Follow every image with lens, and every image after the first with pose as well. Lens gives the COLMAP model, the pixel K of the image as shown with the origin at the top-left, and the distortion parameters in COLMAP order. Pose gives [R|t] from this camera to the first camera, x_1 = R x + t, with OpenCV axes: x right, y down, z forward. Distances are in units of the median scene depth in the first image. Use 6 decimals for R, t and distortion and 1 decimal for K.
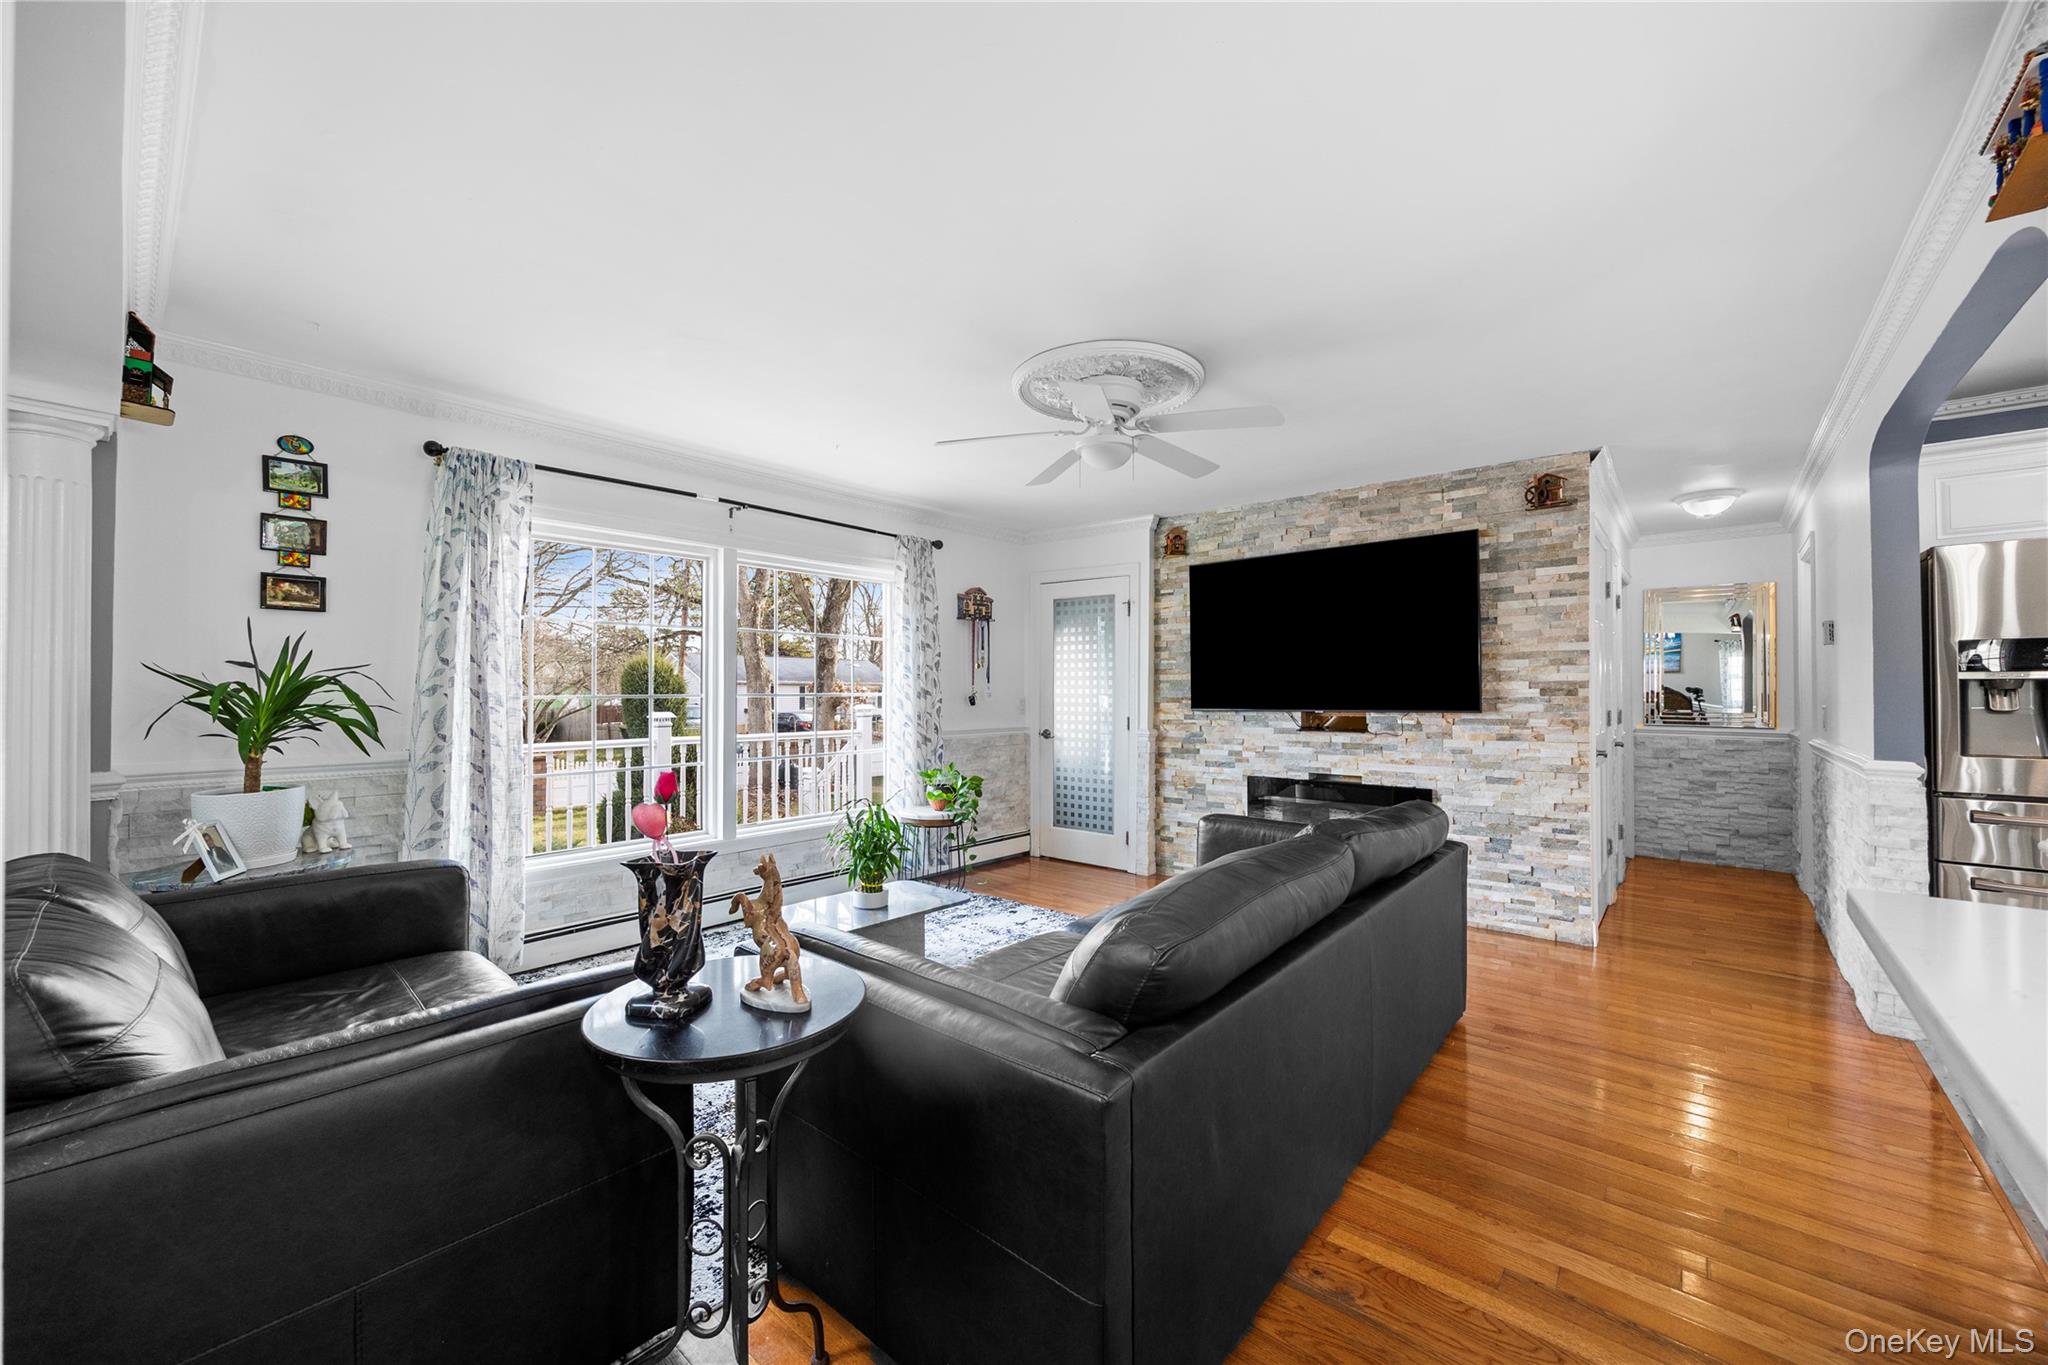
lens RADIAL K [[785.1, 0, 1021.5], [0, 785.1, 683.6], [0, 0, 1]] dist [-0.003725, 0.000172]
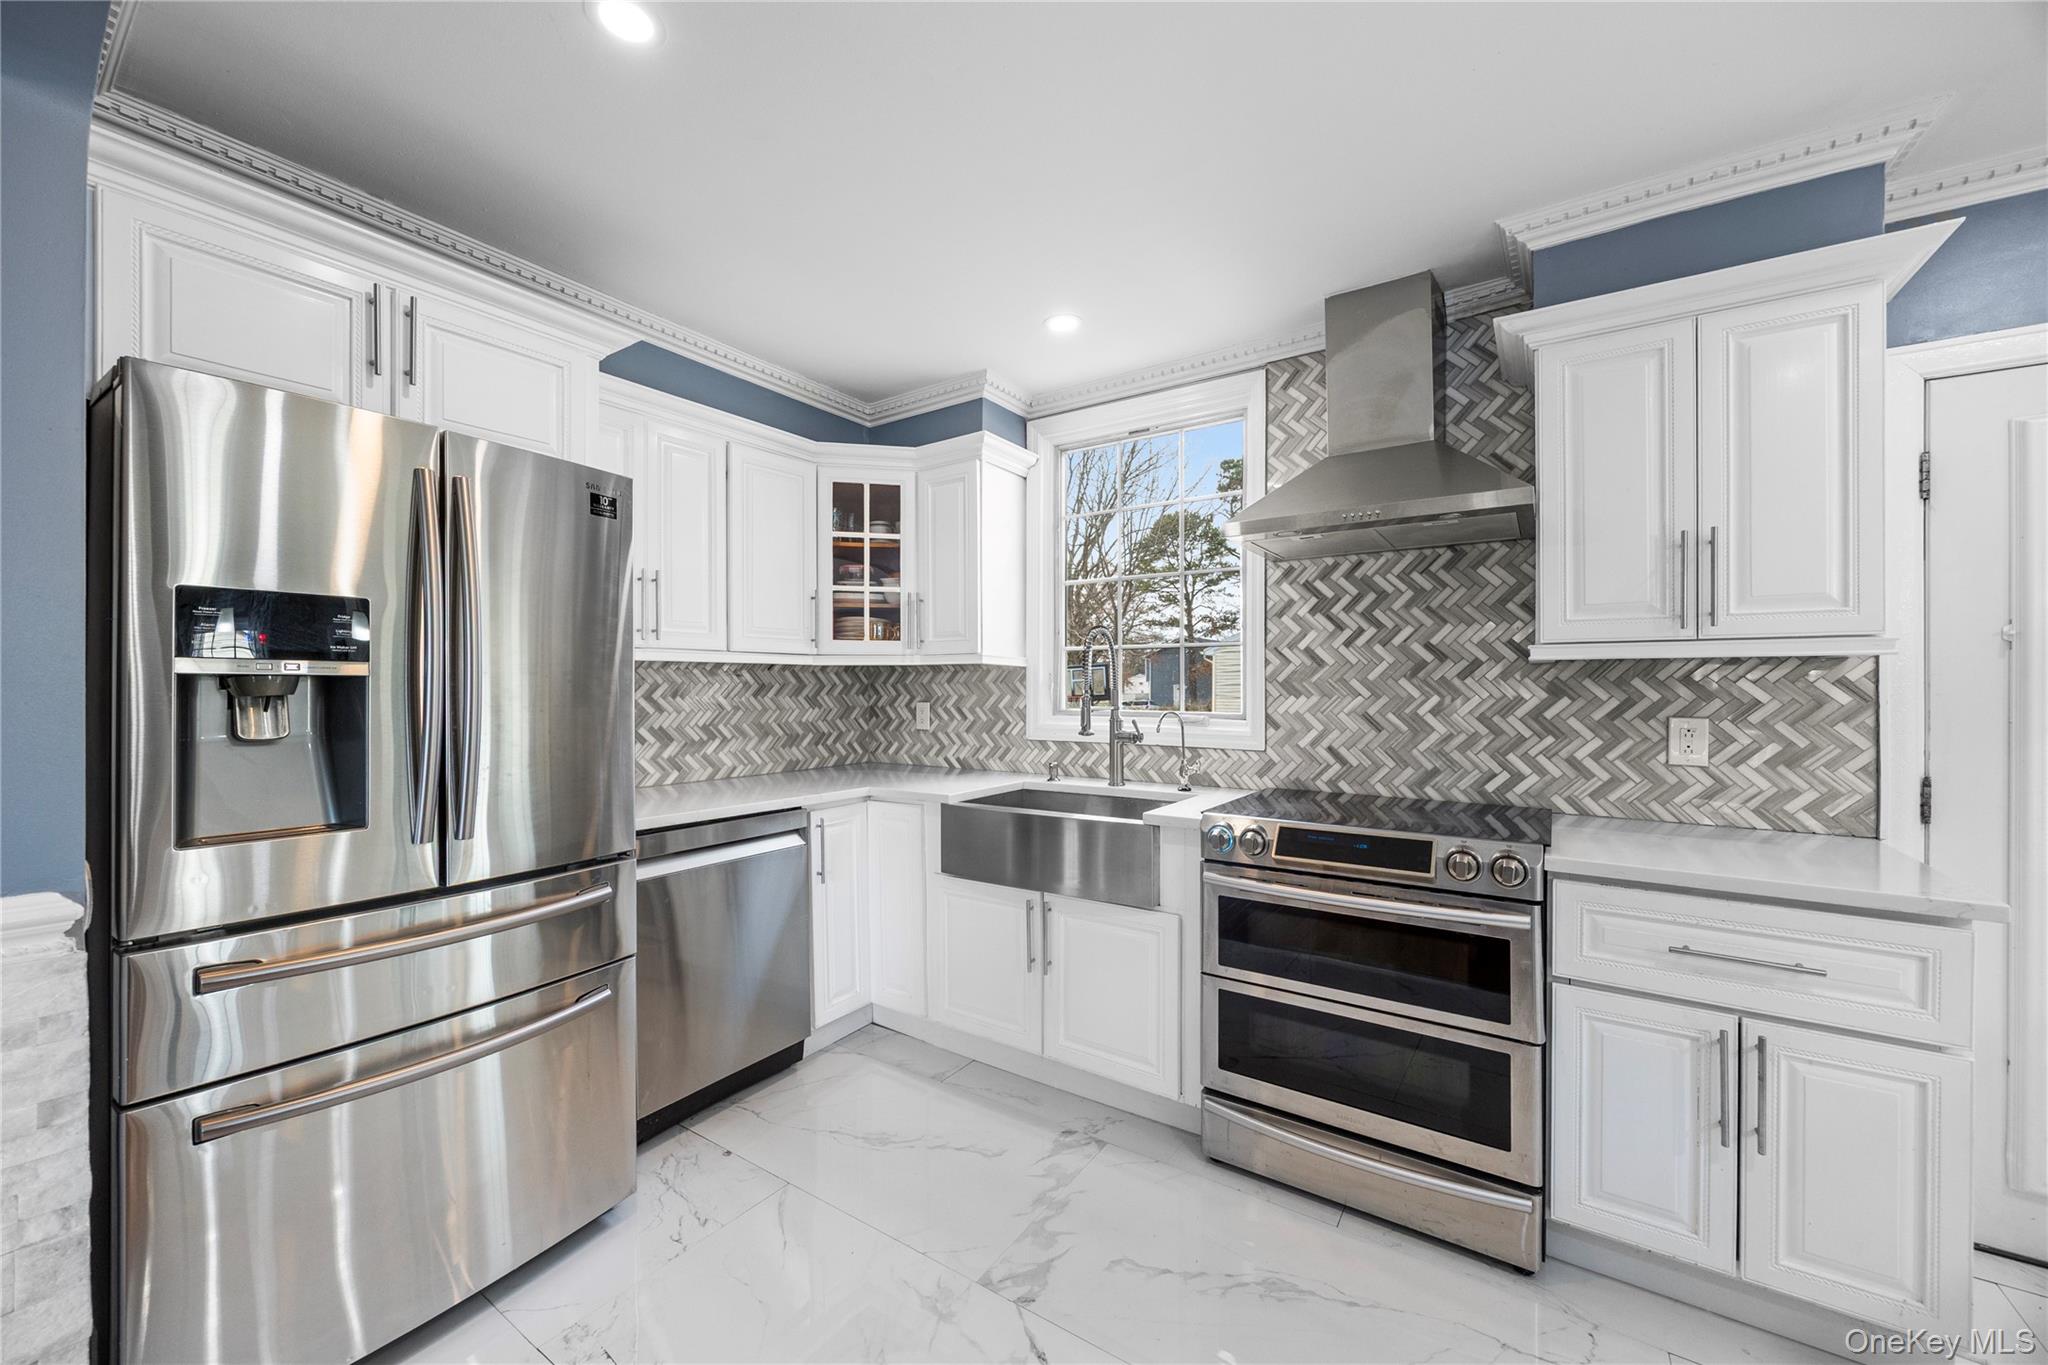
lens RADIAL K [[785.1, 0, 1015.3], [0, 785.1, 681.2], [0, 0, 1]] dist [-0.003725, 0.000172]
pose [[-0.117592, 0.008200, 0.993028, 0.468679], [-0.017107, 0.999801, -0.010281, -0.003020], [-0.992915, -0.018197, -0.117429, 0.386057]]
